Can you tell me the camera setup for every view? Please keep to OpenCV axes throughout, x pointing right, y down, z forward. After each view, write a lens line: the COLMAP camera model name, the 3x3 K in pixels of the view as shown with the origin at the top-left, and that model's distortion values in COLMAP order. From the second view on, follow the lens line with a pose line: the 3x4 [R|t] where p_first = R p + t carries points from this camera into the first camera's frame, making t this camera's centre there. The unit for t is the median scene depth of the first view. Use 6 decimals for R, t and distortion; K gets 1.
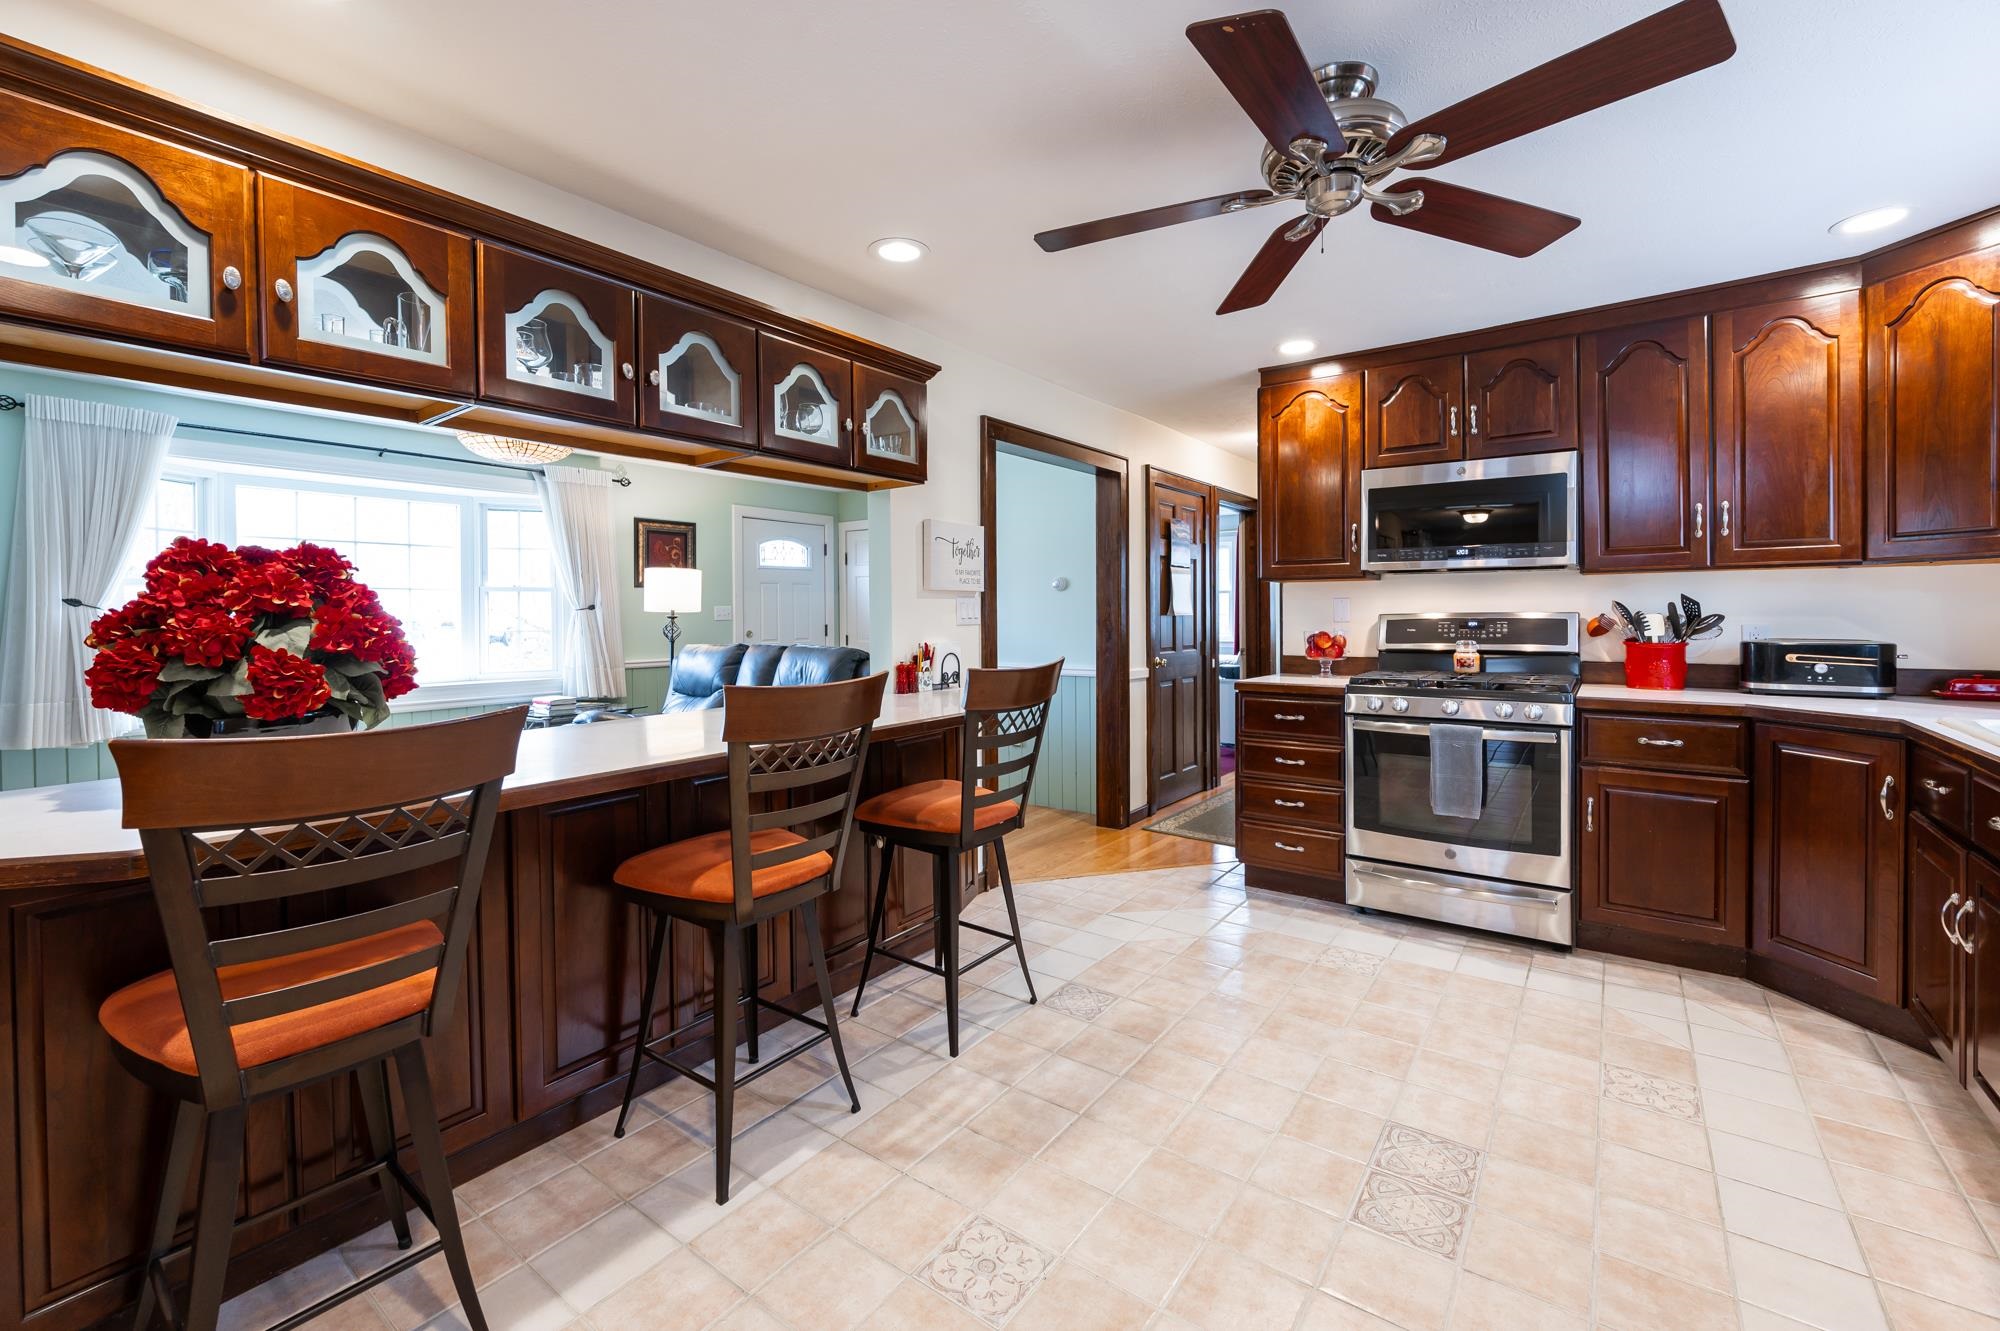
lens RADIAL K [[832.9, 0, 996.8], [0, 832.9, 617.8], [0, 0, 1]] dist [-0.003012, 0.000030]
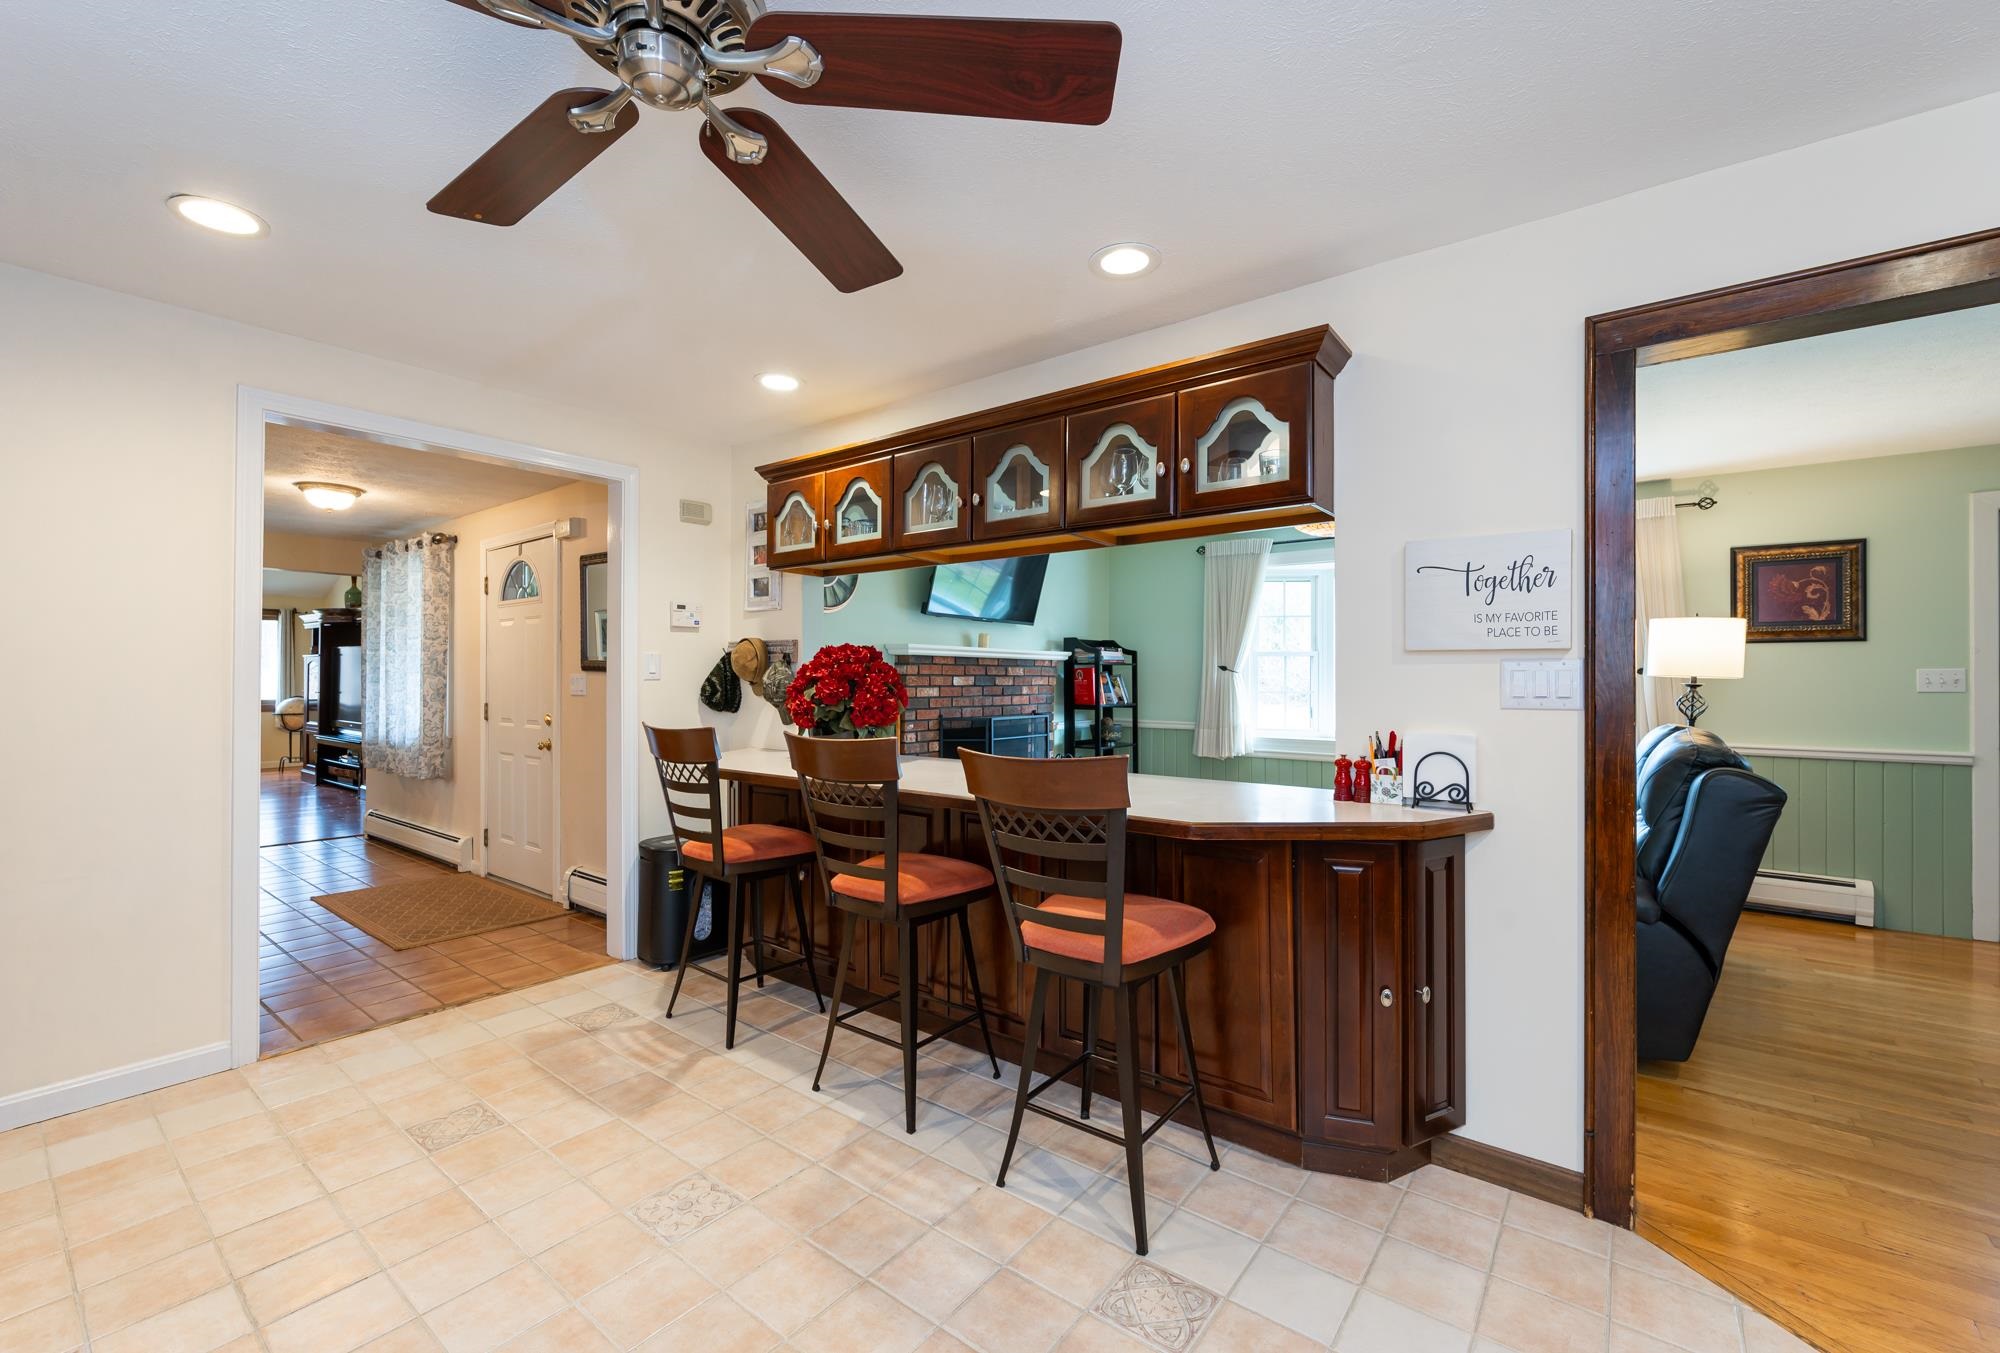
lens RADIAL K [[829.2, 0, 1000.0], [0, 829.2, 676.5], [0, 0, 1]] dist [-0.002041, -0.000176]
pose [[-0.023207, 0.007847, -0.999700, 0.638359], [-0.005625, 0.999952, 0.007980, -0.019096], [0.999715, 0.005809, -0.023161, 0.781444]]
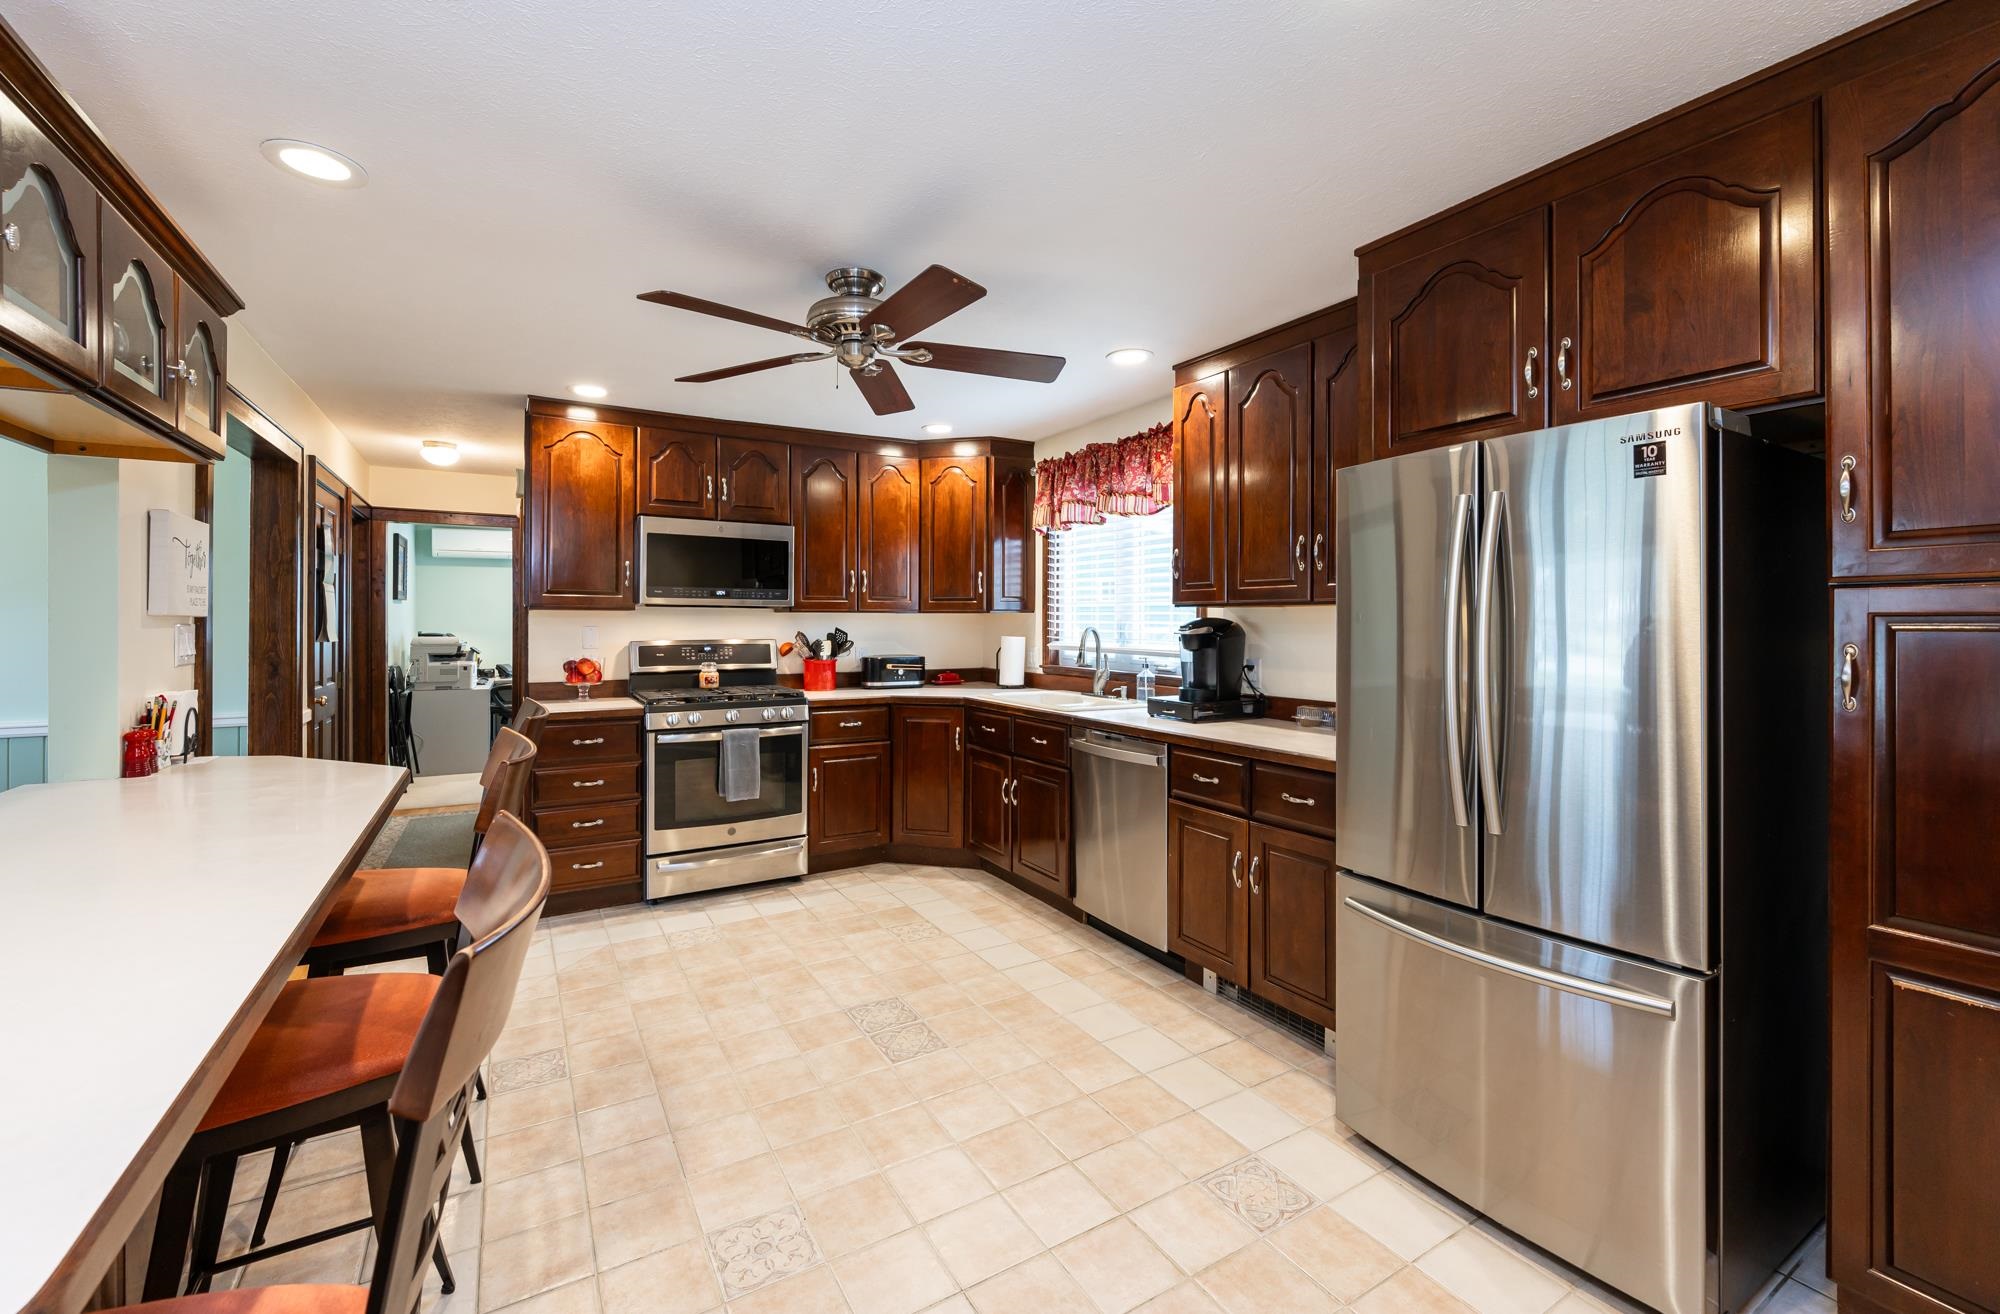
lens RADIAL K [[819.9, 0, 991.0], [0, 819.9, 618.1], [0, 0, 1]] dist [-0.000120, 0.000093]
pose [[0.393288, 0.012304, 0.919333, -0.474730], [-0.000001, 0.999910, -0.013382, -0.026568], [-0.919415, 0.005262, 0.393252, 0.146191]]
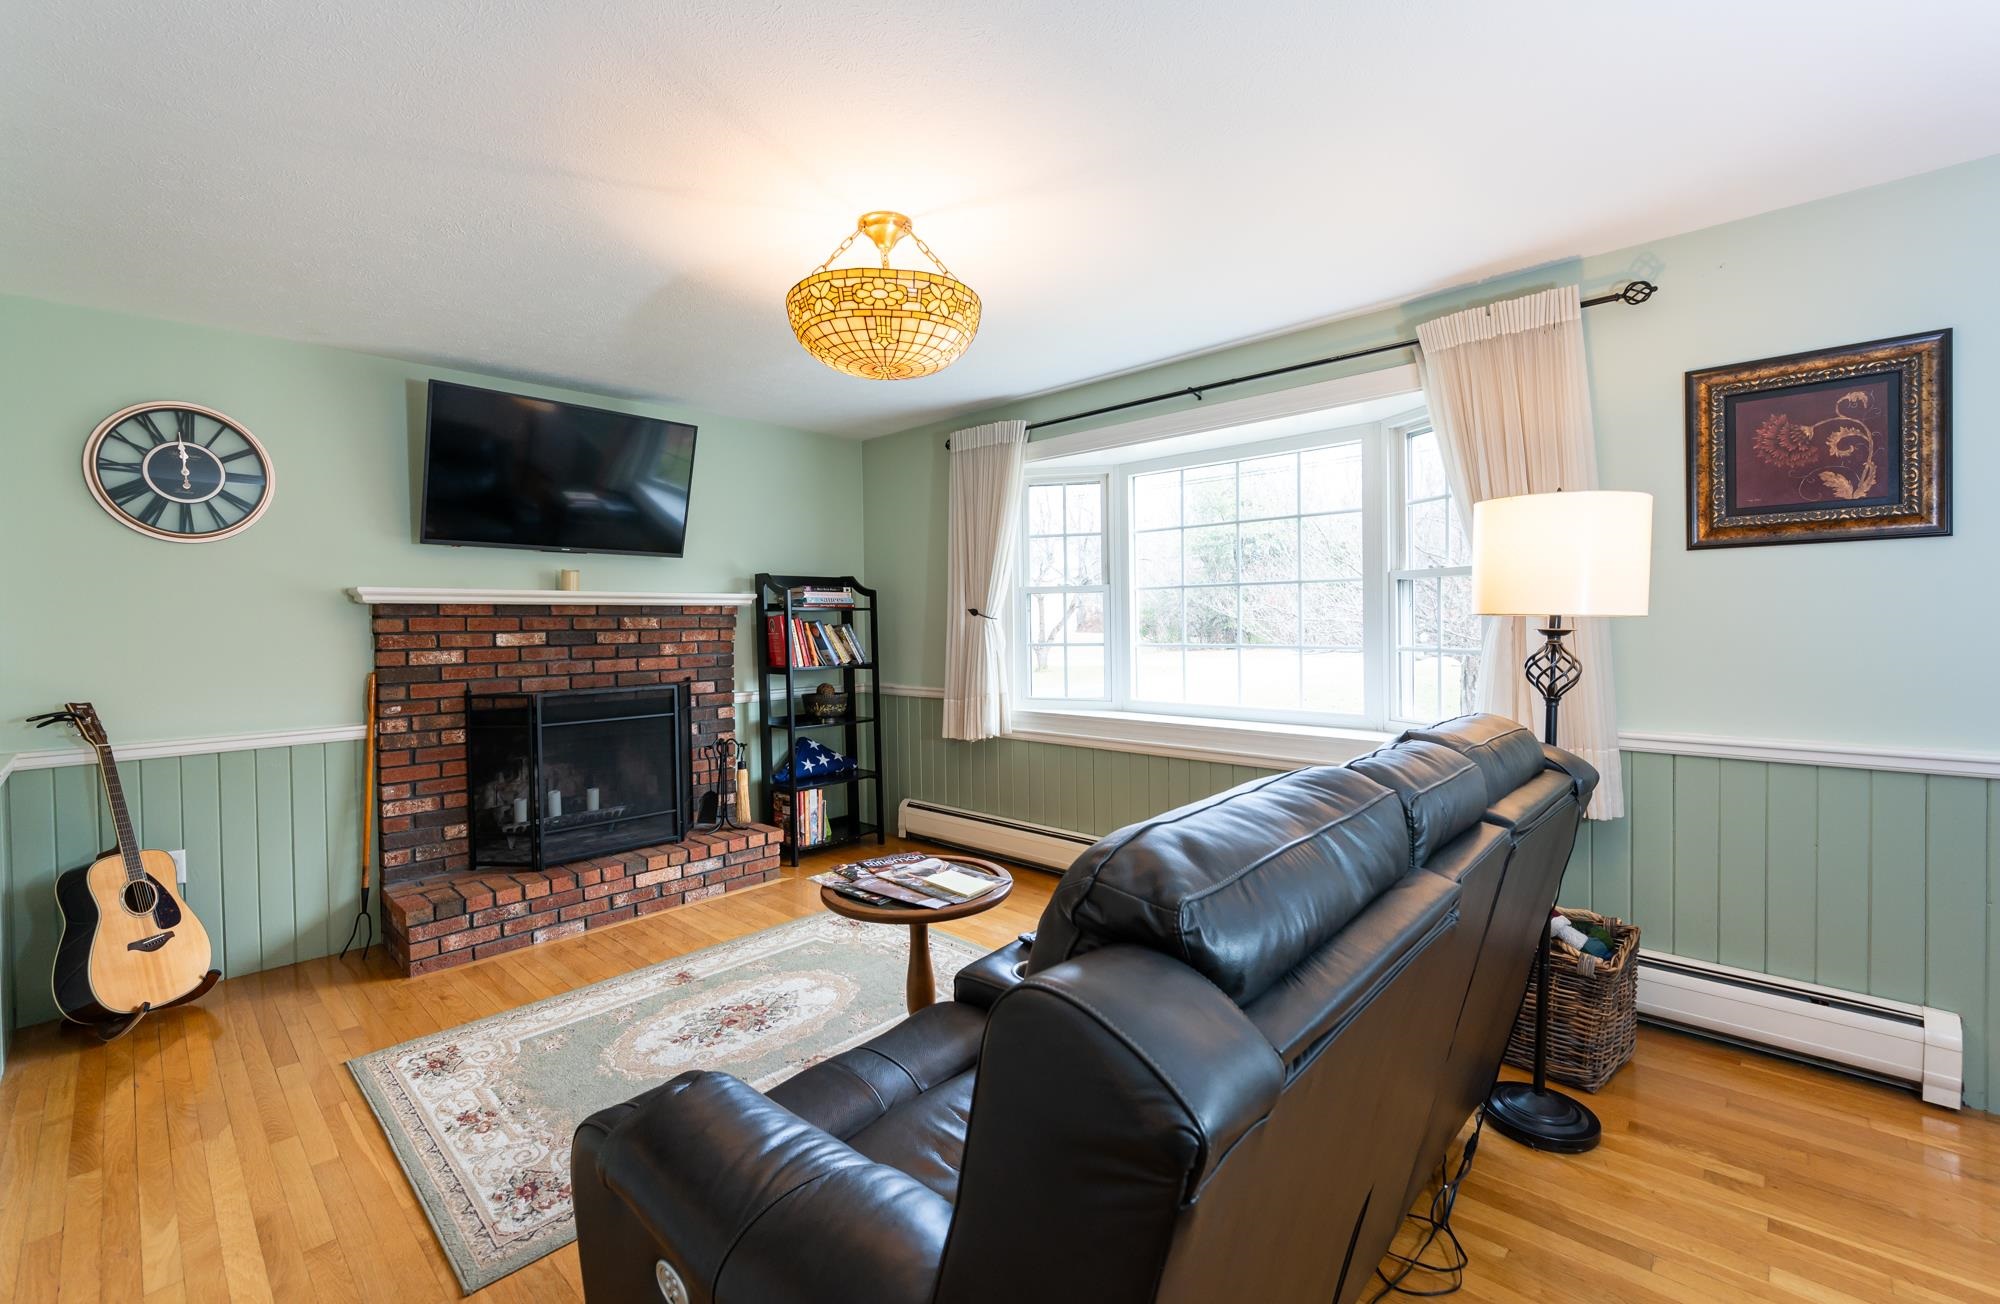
lens RADIAL K [[841.4, 0, 994.8], [0, 841.4, 639.6], [0, 0, 1]] dist [0.000501, -0.000147]
pose [[-0.128281, 0.030434, -0.991271, 0.008479], [0.014463, 0.999480, 0.028814, -0.020183], [0.991632, -0.010641, -0.128654, 1.511128]]
